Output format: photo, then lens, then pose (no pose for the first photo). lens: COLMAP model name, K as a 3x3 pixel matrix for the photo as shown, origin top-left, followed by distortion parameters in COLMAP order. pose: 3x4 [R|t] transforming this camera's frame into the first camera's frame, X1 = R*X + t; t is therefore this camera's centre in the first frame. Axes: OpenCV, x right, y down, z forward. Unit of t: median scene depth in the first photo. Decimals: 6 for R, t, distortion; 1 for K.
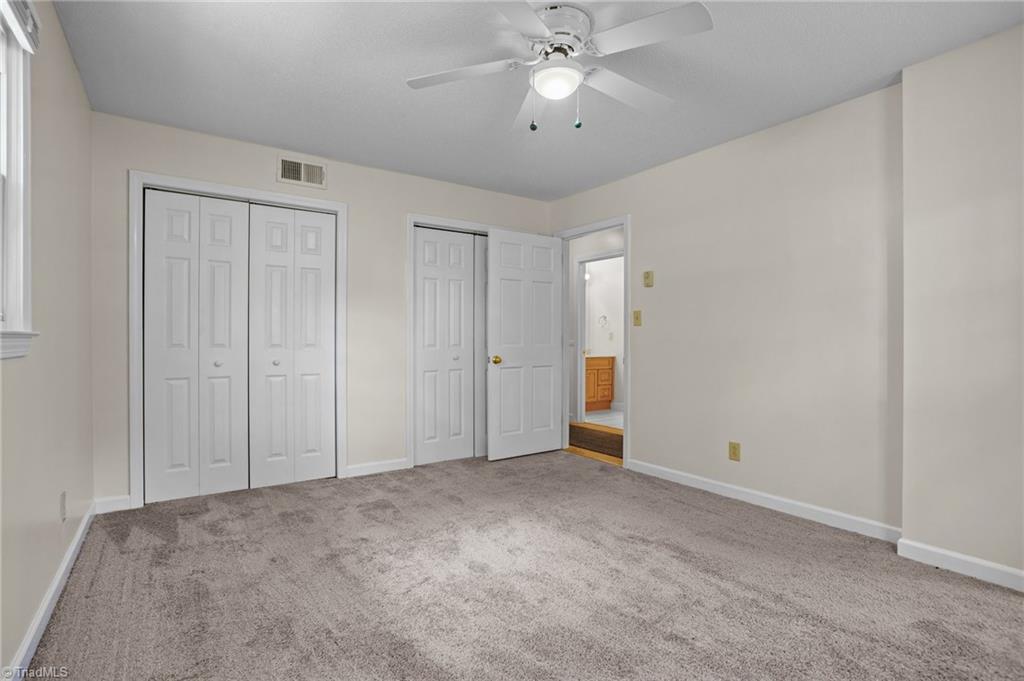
lens RADIAL K [[501.4, 0, 513.4], [0, 501.4, 340.5], [0, 0, 1]] dist [-0.049090, 0.027768]
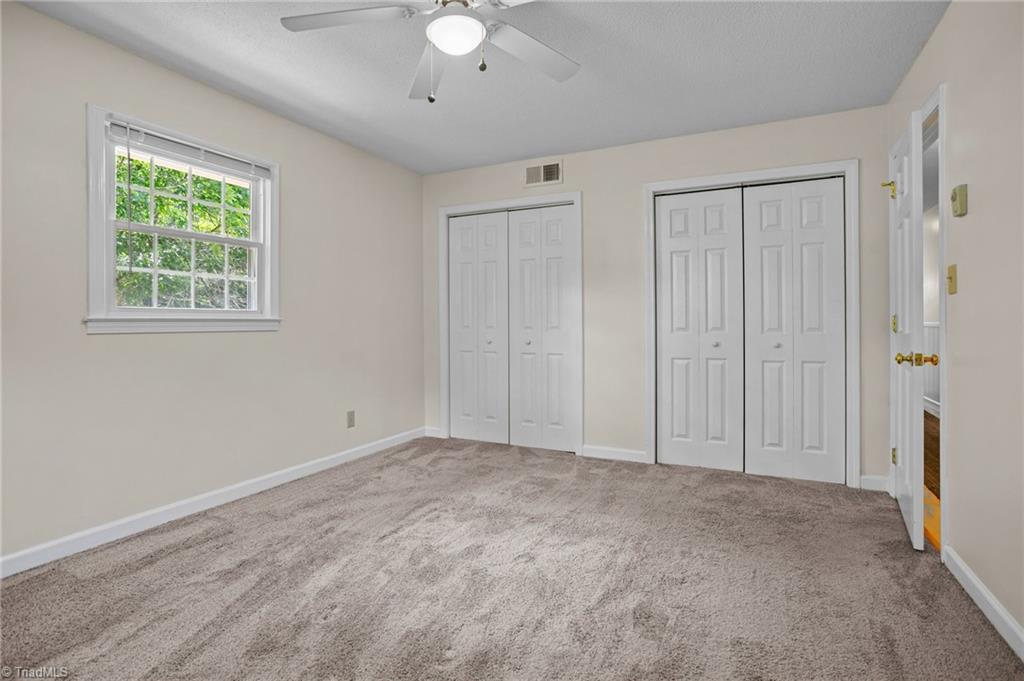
lens RADIAL K [[501.4, 0, 485.4], [0, 501.4, 324.1], [0, 0, 1]] dist [-0.049090, 0.027768]
pose [[0.466648, -0.000880, -0.884443, 0.548577], [-0.000208, 0.999999, -0.001105, 0.003531], [0.884443, 0.000699, 0.466647, 0.378876]]
